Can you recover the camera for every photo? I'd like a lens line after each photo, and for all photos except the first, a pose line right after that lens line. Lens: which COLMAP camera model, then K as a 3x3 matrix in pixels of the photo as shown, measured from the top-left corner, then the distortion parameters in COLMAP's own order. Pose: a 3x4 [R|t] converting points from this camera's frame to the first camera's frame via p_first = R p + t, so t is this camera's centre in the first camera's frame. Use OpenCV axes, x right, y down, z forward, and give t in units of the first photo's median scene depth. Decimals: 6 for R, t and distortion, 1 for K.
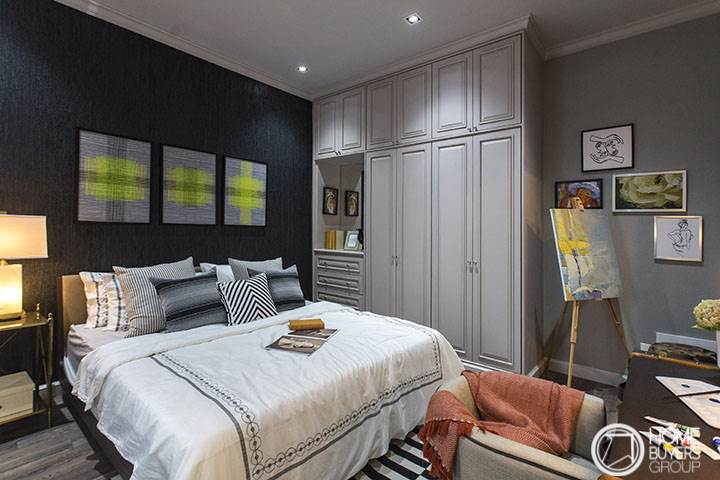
lens RADIAL K [[340.6, 0, 360.5], [0, 340.6, 230.7], [0, 0, 1]] dist [0.000958, 0.000584]
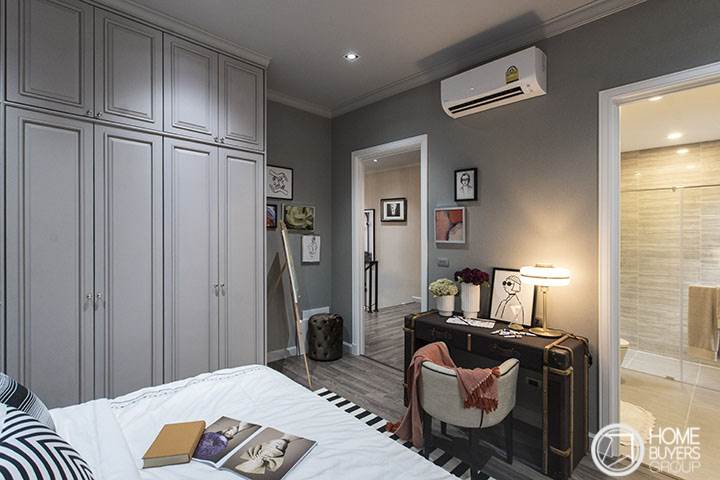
lens RADIAL K [[340.6, 0, 360.5], [0, 340.6, 230.7], [0, 0, 1]] dist [0.000958, 0.000584]
pose [[0.115379, -0.004124, 0.993313, -0.828197], [-0.009212, 0.999944, 0.005221, -0.094231], [-0.993279, -0.009753, 0.115334, 0.786614]]
